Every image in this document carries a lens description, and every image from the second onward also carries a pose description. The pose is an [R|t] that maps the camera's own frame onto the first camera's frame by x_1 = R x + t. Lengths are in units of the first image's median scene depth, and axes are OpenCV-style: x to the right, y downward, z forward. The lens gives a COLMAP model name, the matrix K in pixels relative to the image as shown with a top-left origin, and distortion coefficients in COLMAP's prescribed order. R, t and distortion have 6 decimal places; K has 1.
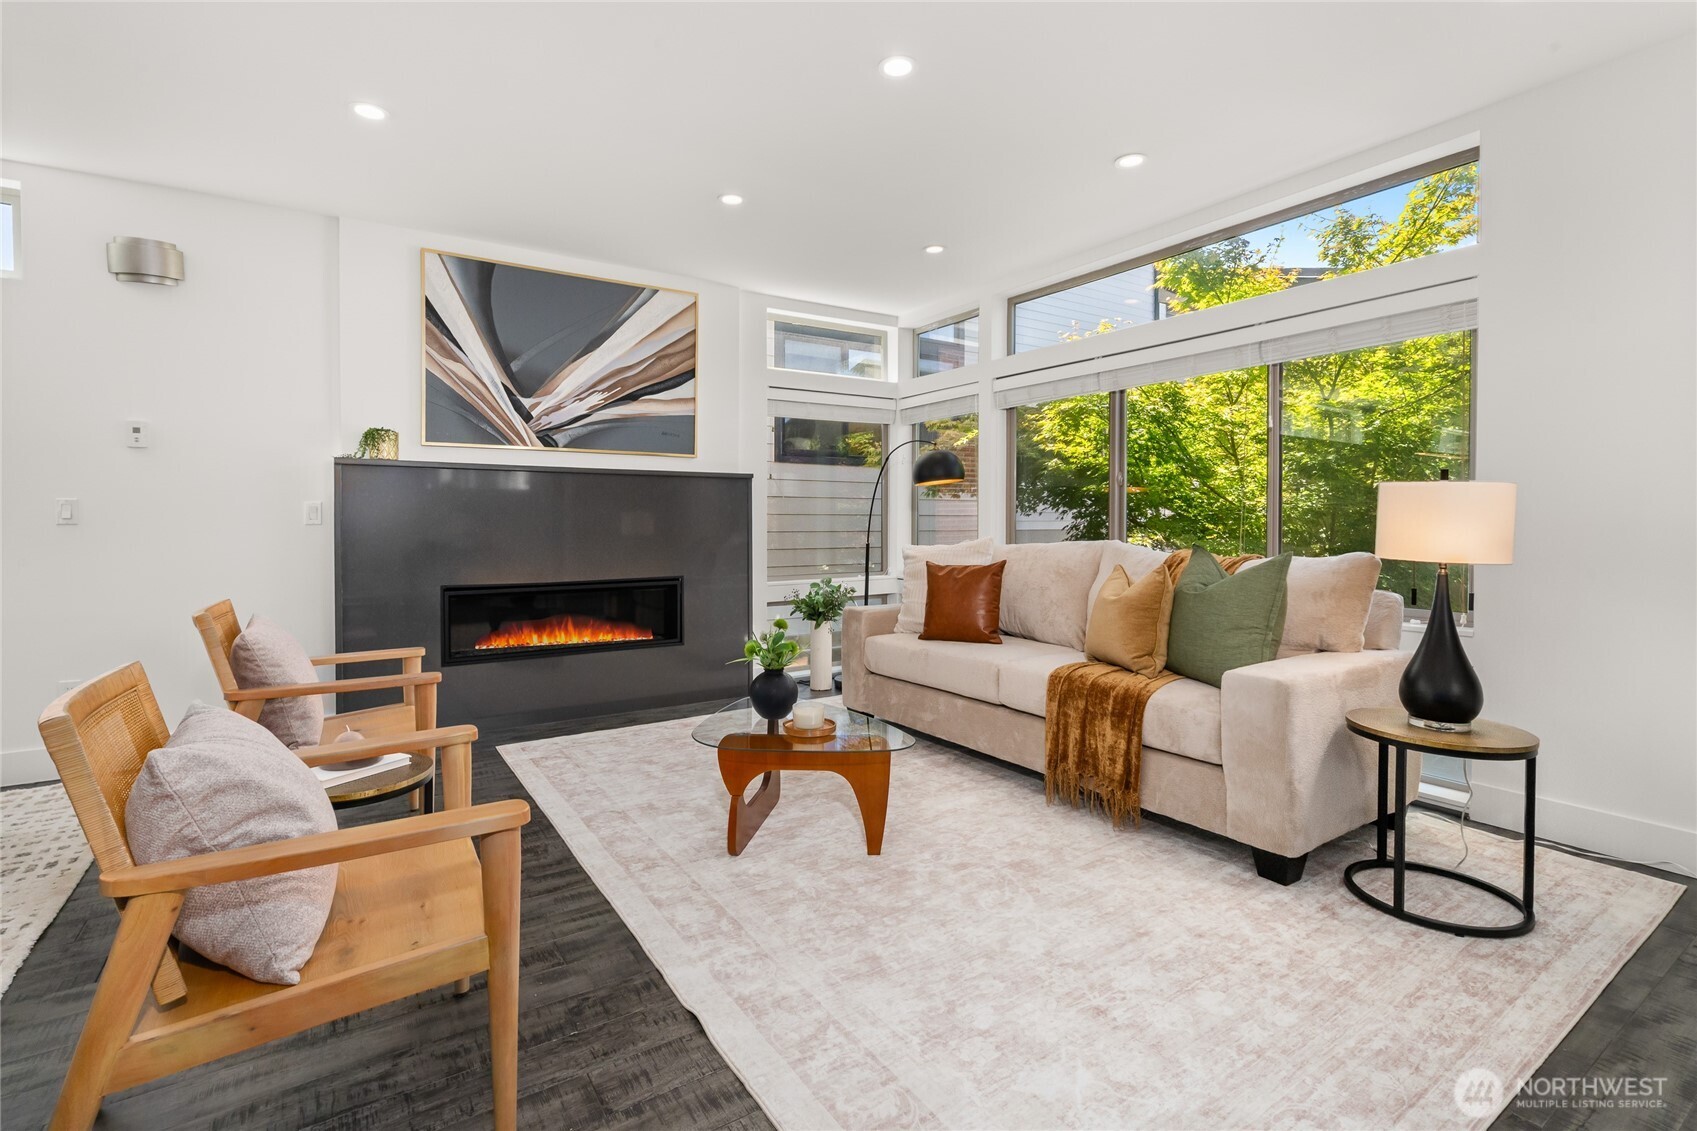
lens RADIAL K [[783.8, 0, 848.9], [0, 783.8, 526.9], [0, 0, 1]] dist [-0.005637, 0.000551]
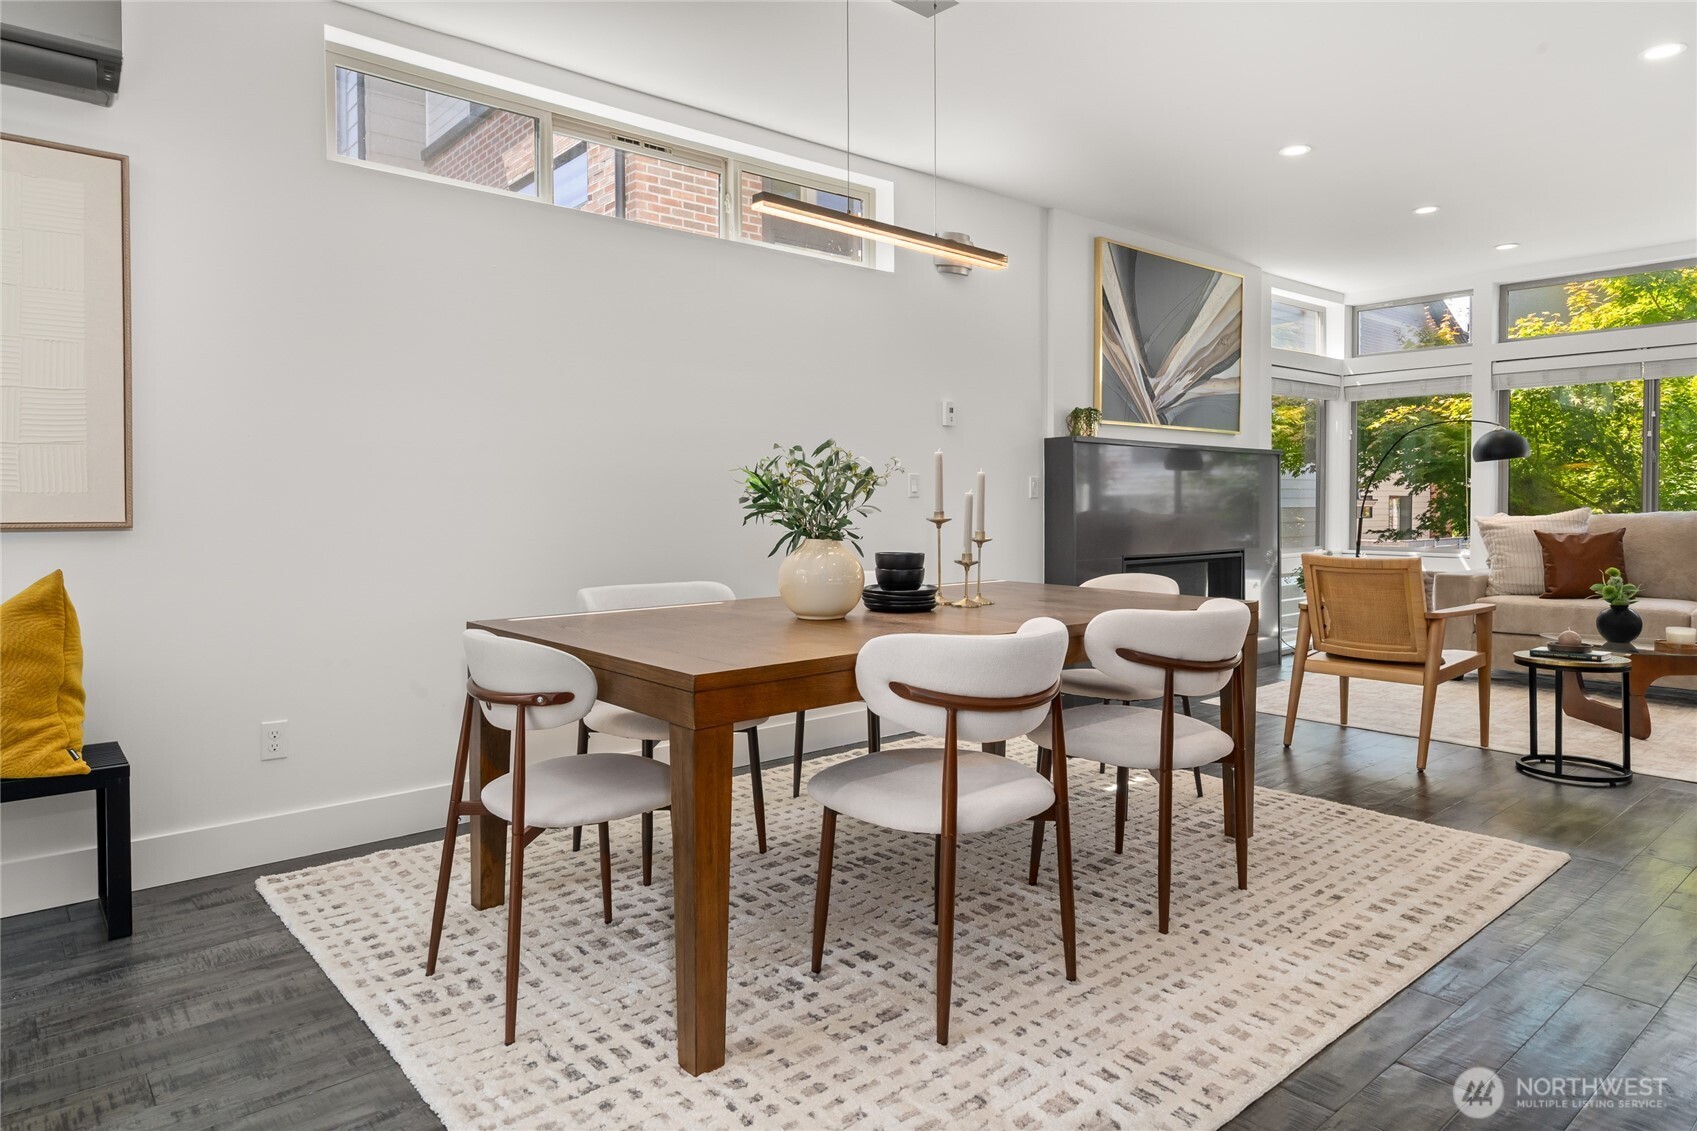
lens RADIAL K [[1009.6, 0, 896.8], [0, 1009.6, 521.1], [0, 0, 1]] dist [0.000325, 0.002817]
pose [[0.991099, -0.004641, 0.133049, -0.917010], [0.003081, 0.999924, 0.011925, 0.009175], [-0.133094, -0.011409, 0.991038, -0.290445]]
